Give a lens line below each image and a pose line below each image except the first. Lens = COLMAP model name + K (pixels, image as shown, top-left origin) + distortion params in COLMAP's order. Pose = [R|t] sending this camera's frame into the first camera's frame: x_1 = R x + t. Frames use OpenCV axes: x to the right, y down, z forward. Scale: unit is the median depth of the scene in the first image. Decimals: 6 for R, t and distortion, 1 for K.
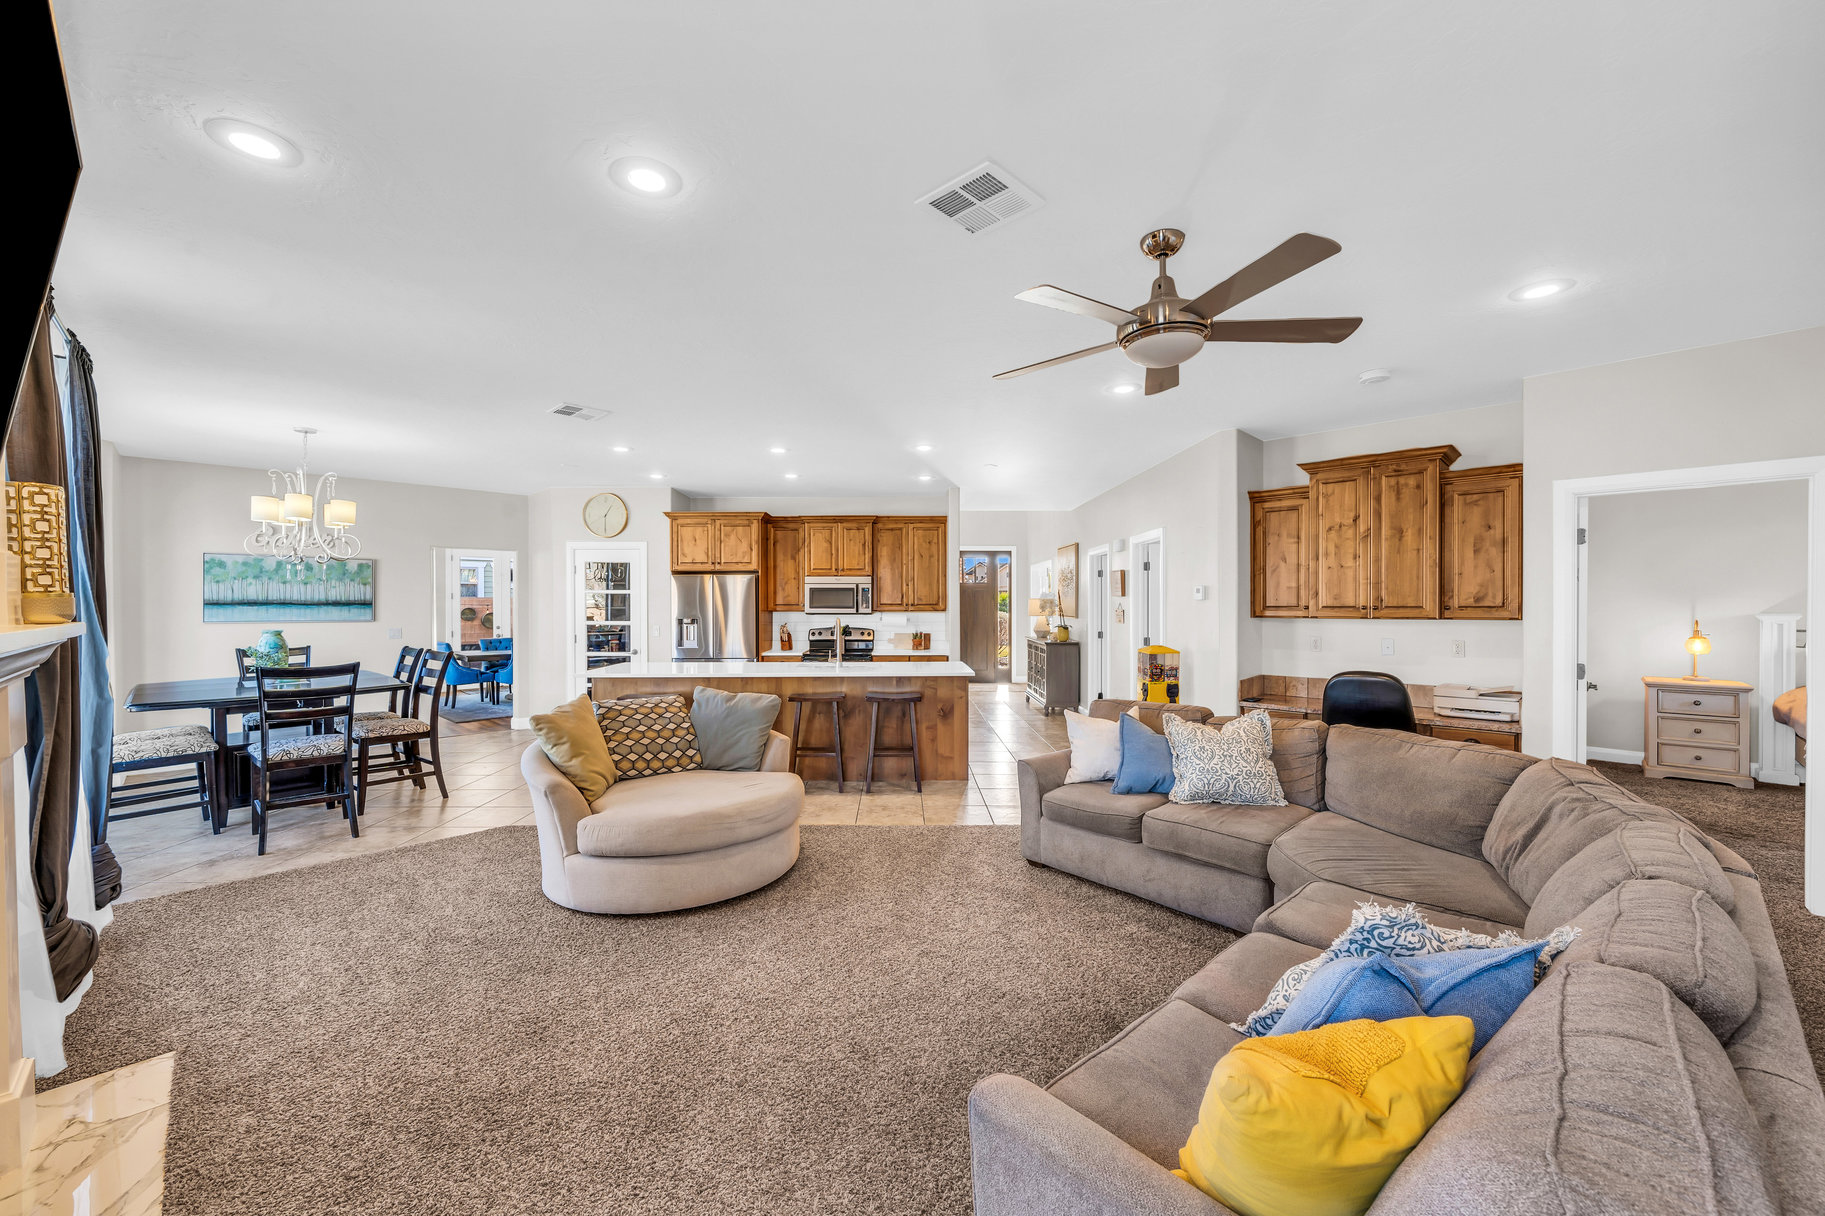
lens RADIAL K [[728.5, 0, 903.0], [0, 728.5, 608.5], [0, 0, 1]] dist [-0.001225, -0.000395]
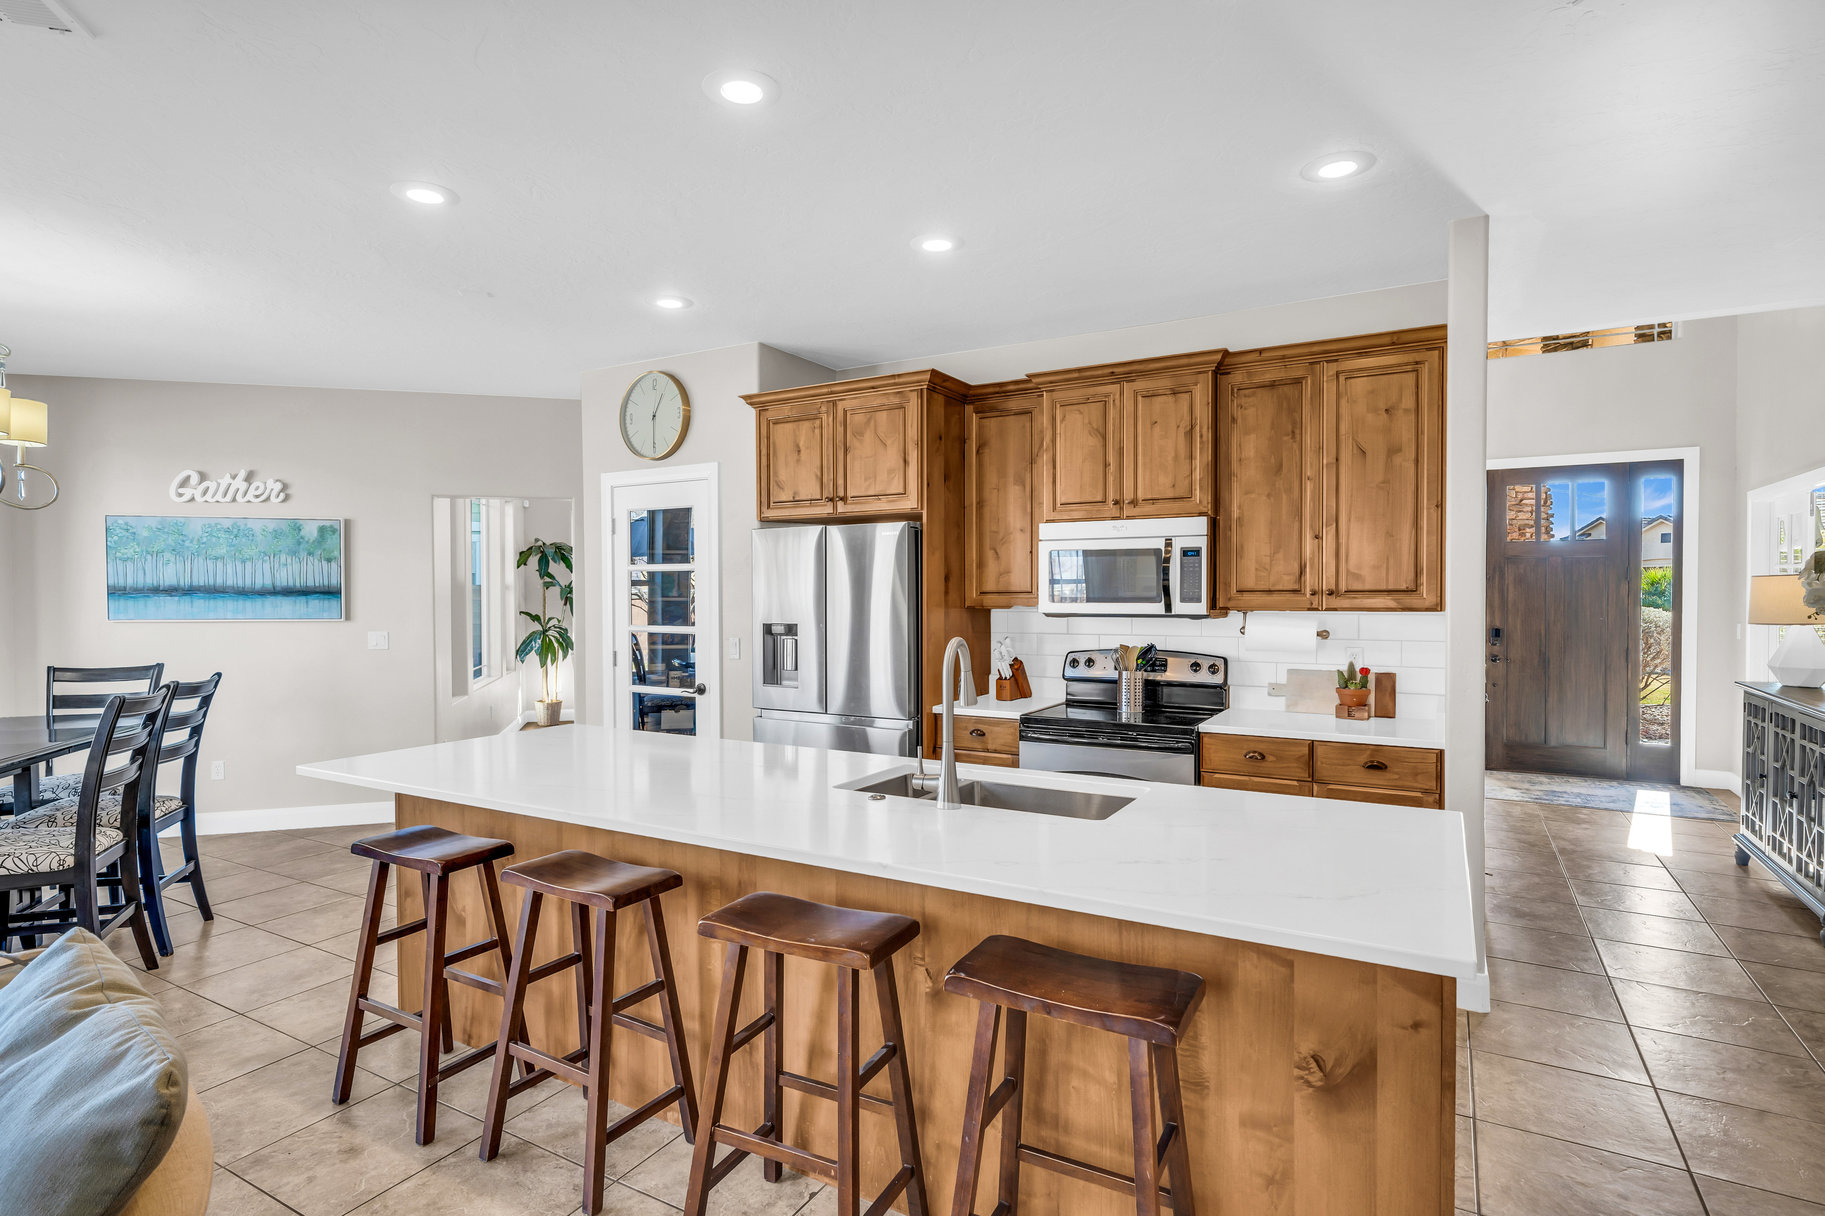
lens RADIAL K [[933.4, 0, 905.0], [0, 933.4, 611.2], [0, 0, 1]] dist [0.001236, -0.001163]
pose [[0.858015, 0.007335, -0.513573, 0.069324], [-0.002198, 0.999941, 0.010608, -0.000082], [0.513620, -0.007973, 0.857980, 0.513708]]
